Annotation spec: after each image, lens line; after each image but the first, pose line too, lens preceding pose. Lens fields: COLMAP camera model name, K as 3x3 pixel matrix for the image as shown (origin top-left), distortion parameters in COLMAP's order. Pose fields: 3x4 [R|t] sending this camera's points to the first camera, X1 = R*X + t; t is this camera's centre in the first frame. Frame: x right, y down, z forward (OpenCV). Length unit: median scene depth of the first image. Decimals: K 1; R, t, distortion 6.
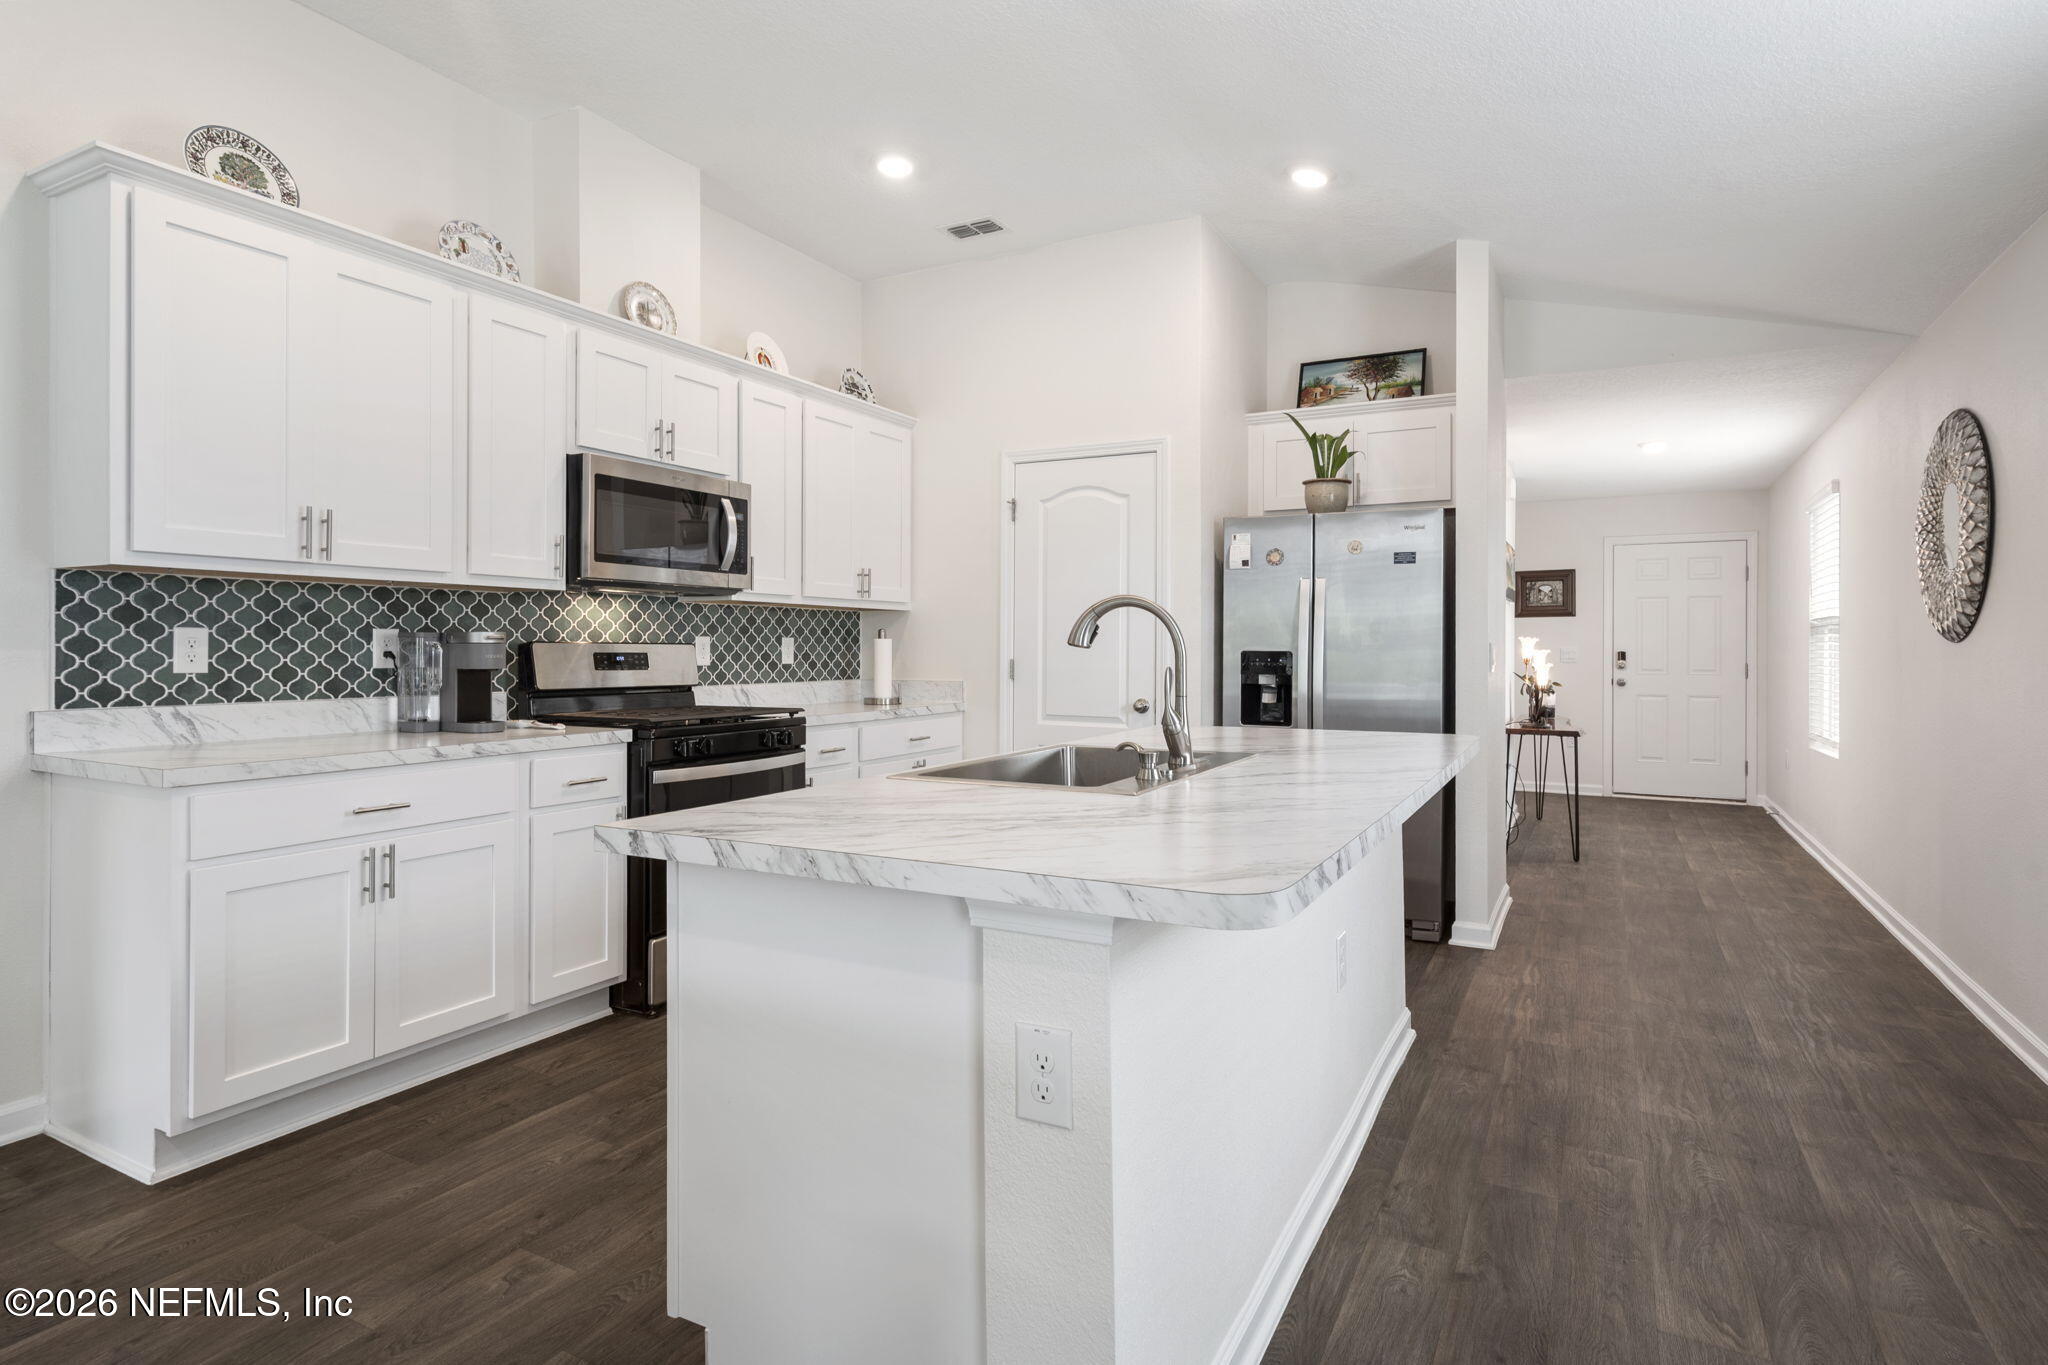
lens RADIAL K [[1036.7, 0, 1026.3], [0, 1036.7, 678.4], [0, 0, 1]] dist [-0.025955, 0.002797]
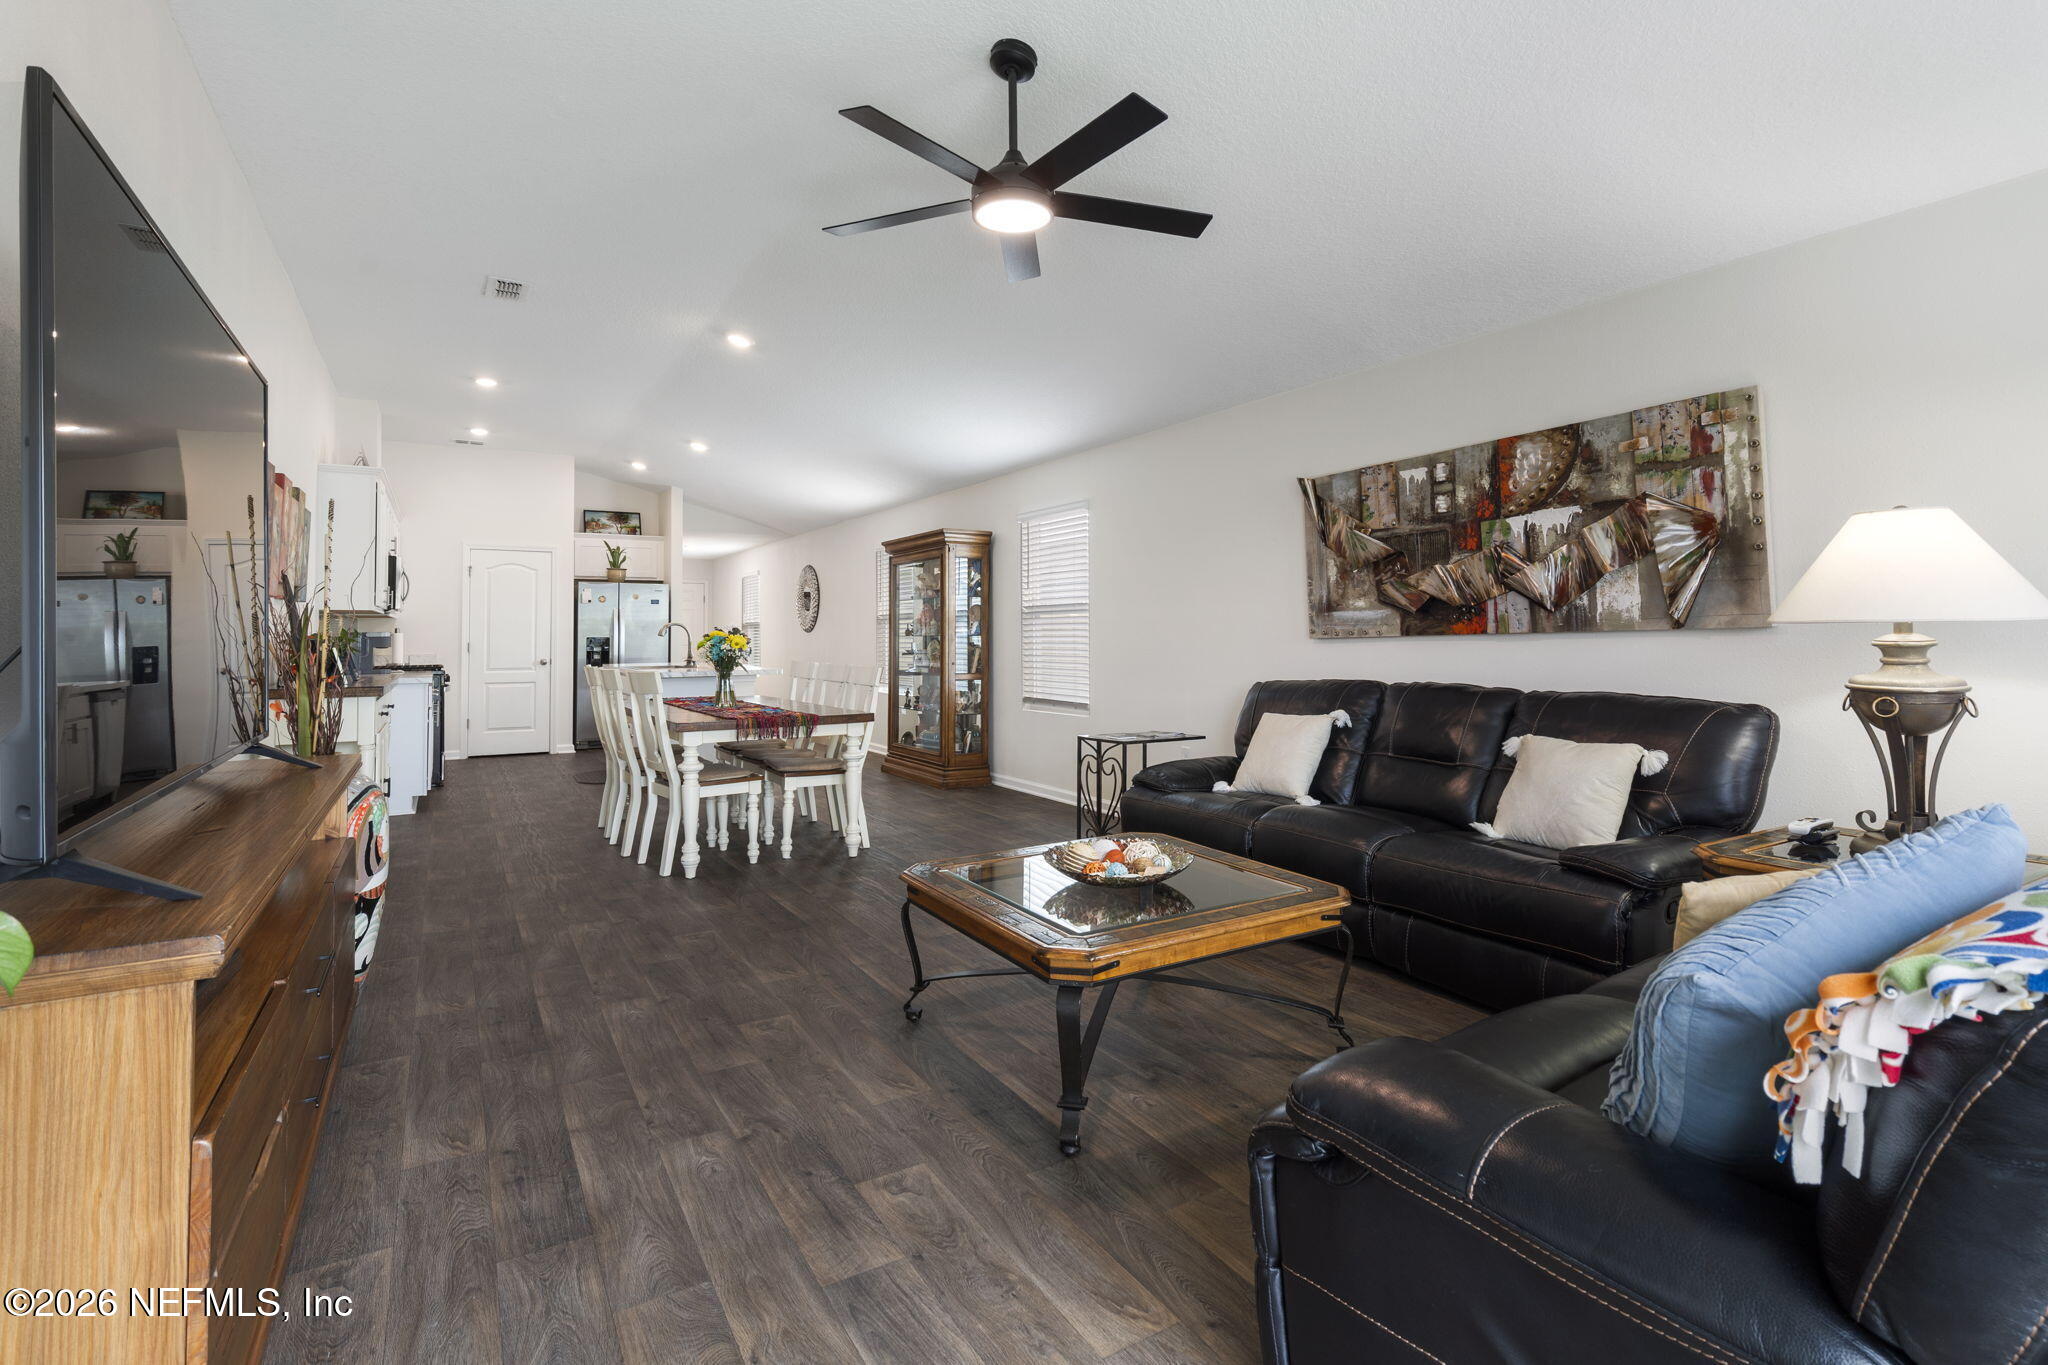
lens RADIAL K [[970.8, 0, 1033.2], [0, 970.8, 620.6], [0, 0, 1]] dist [-0.005357, 0.000449]
pose [[0.509262, 0.005413, 0.860594, -1.299681], [0.030546, 0.999236, -0.024361, 0.023753], [-0.860069, 0.038694, 0.508708, -1.125645]]
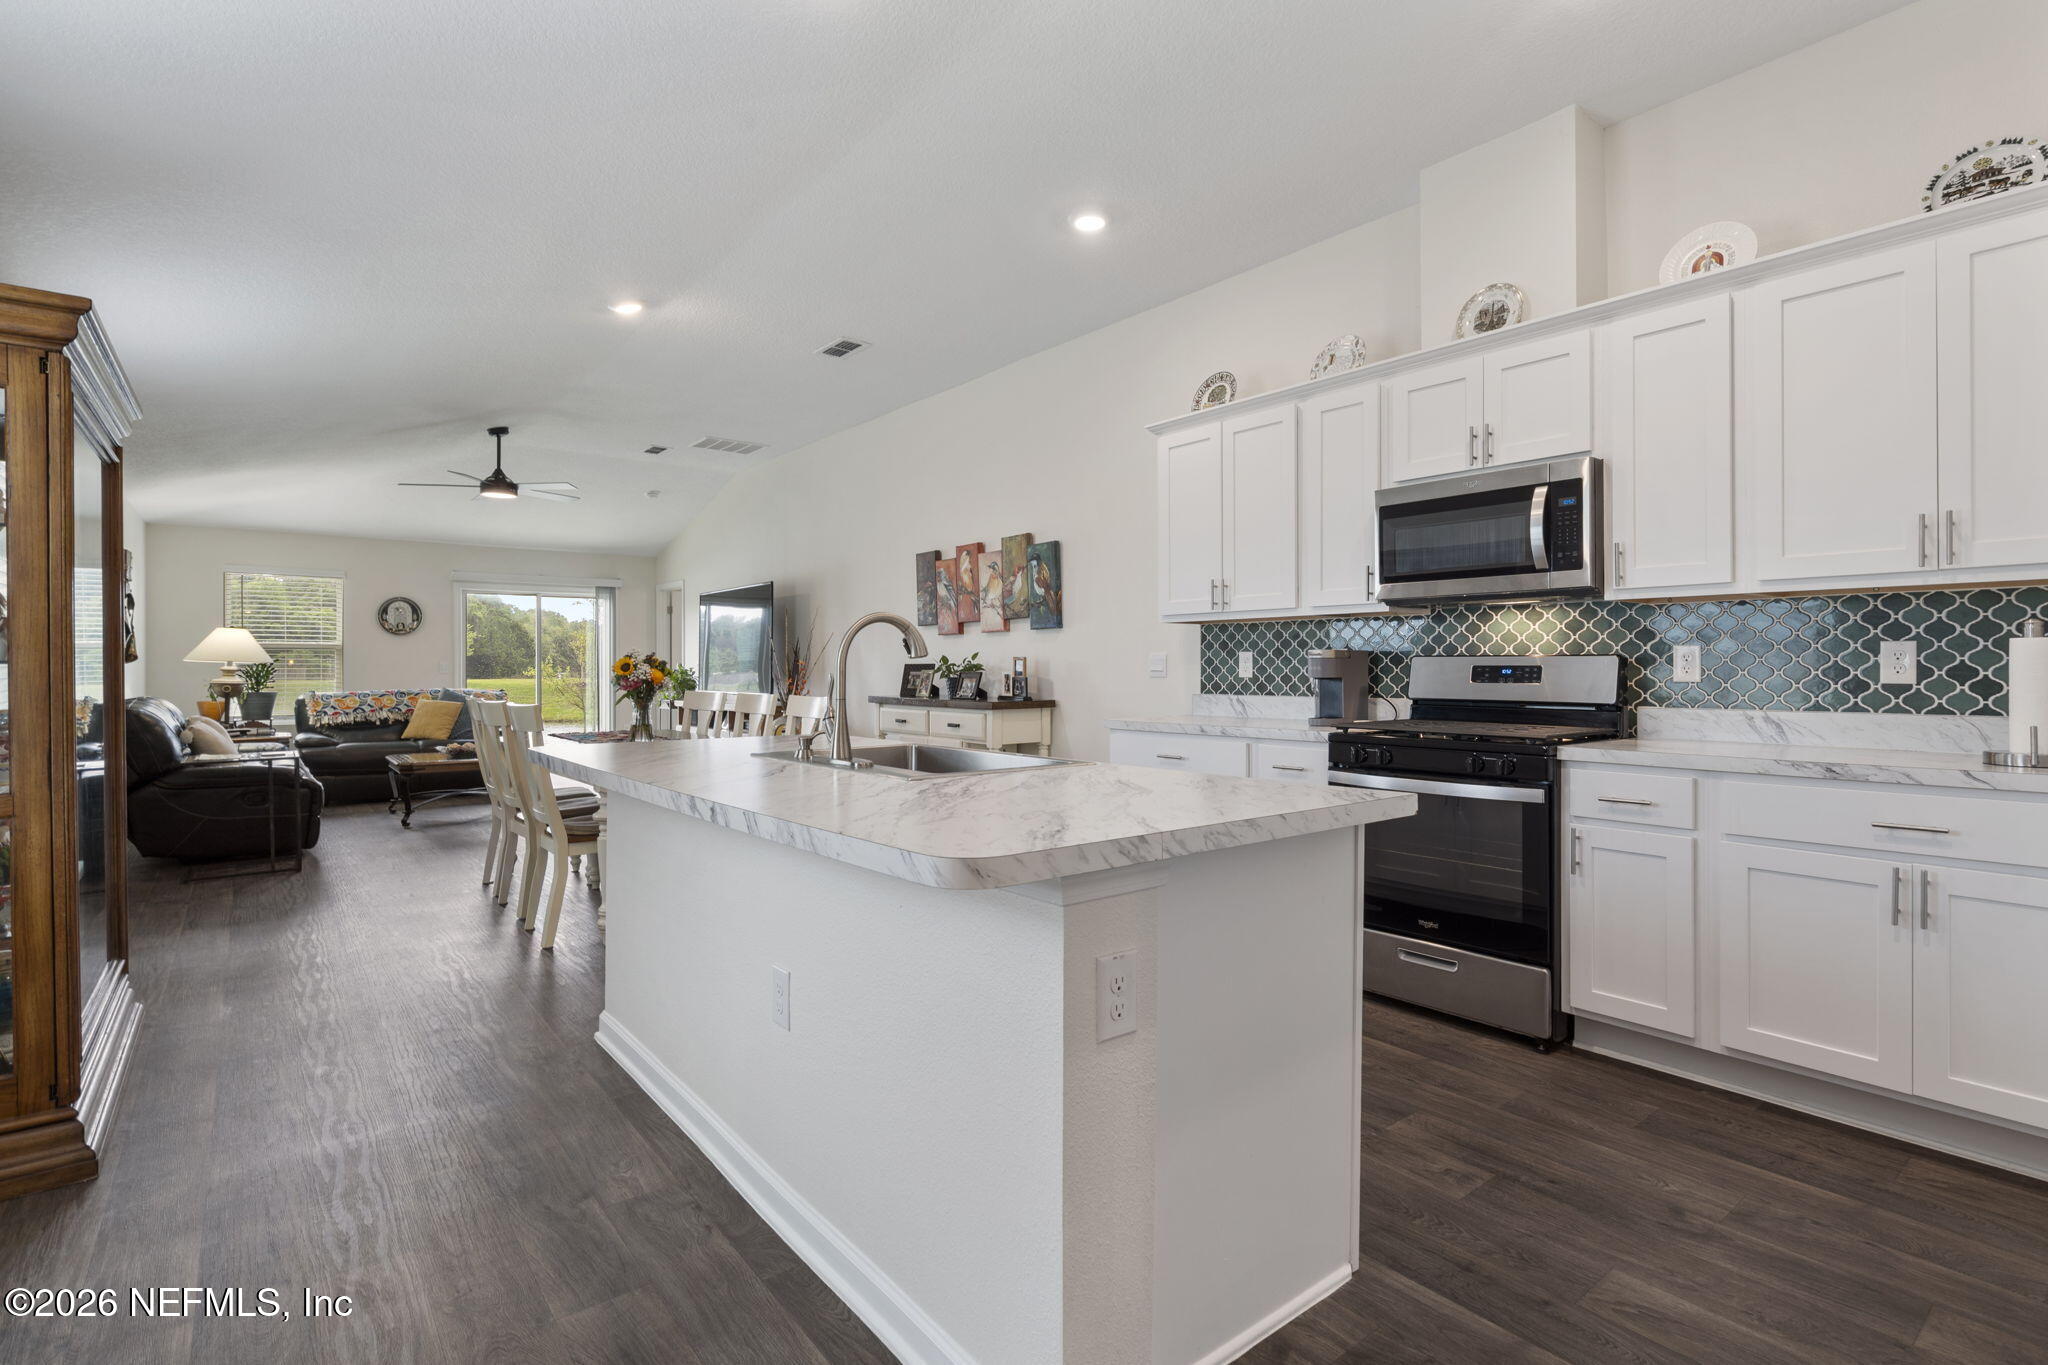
lens RADIAL K [[970.8, 0, 1044.3], [0, 970.8, 666.6], [0, 0, 1]] dist [-0.005357, 0.000449]
pose [[-0.384451, -0.002632, -0.923142, 0.570027], [-0.025155, 0.999654, 0.007626, -0.018298], [0.922803, 0.026154, -0.384384, 0.864051]]
